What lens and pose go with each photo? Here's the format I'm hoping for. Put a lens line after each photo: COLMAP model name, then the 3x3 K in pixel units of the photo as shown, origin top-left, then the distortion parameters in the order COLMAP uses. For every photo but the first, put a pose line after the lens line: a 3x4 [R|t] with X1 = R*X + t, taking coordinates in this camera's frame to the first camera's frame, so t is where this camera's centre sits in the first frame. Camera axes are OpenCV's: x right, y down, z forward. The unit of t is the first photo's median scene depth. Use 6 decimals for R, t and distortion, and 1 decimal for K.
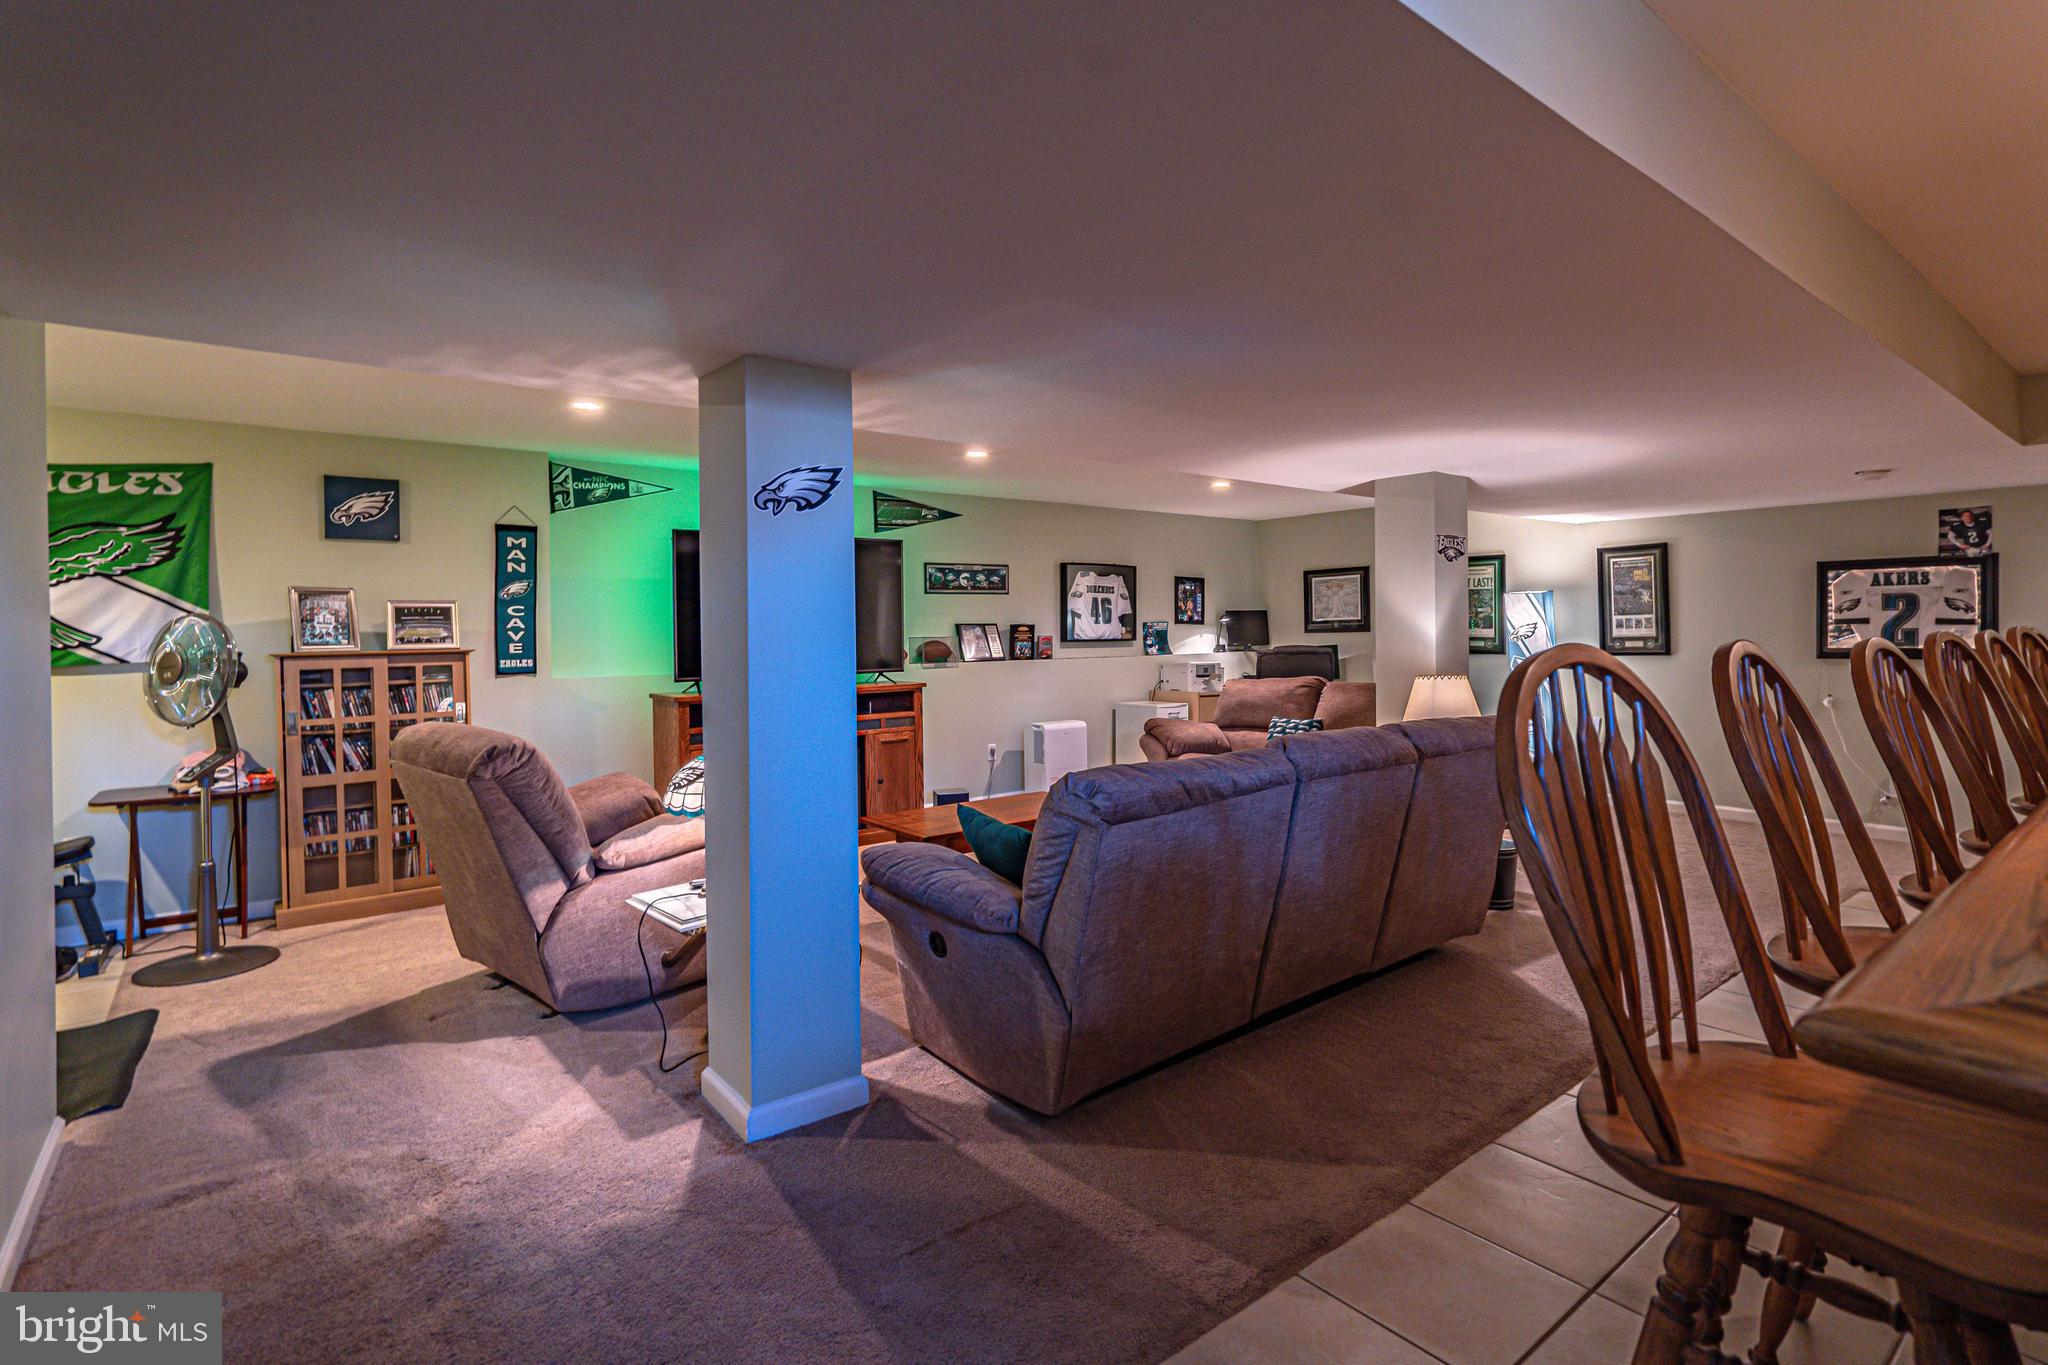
lens RADIAL K [[944.2, 0, 999.4], [0, 944.2, 633.1], [0, 0, 1]] dist [-0.004383, 0.003026]
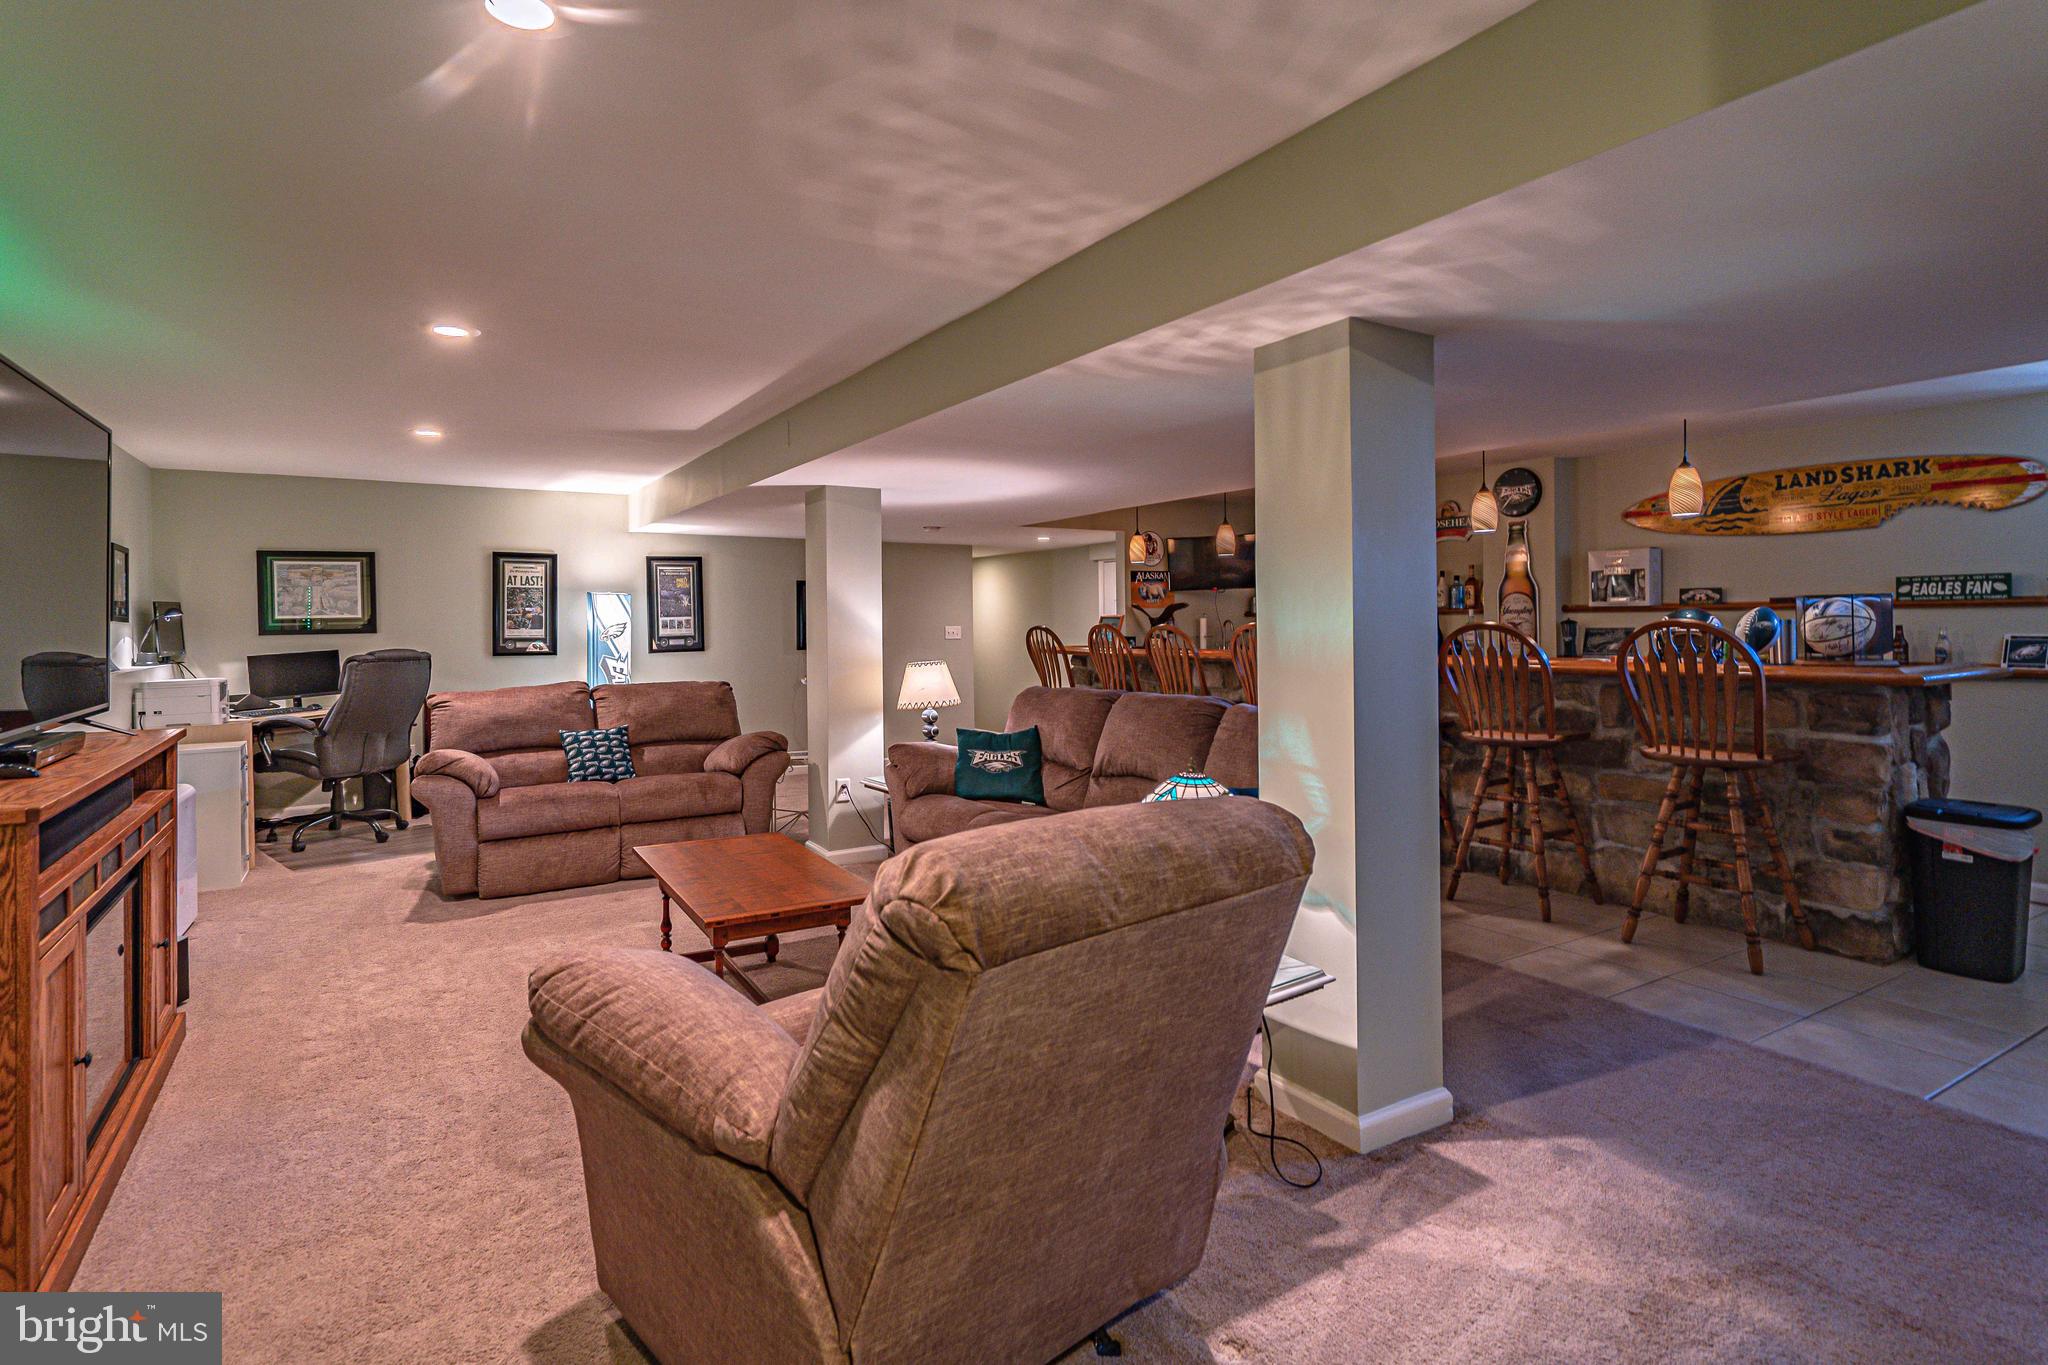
lens RADIAL K [[1007.0, 0, 958.4], [0, 1007.0, 630.5], [0, 0, 1]] dist [-0.005003, 0.001945]
pose [[0.162582, 0.002224, 0.986692, -0.250748], [0.009074, 0.999952, -0.003749, 0.002665], [-0.986653, 0.009563, 0.162554, 0.237414]]
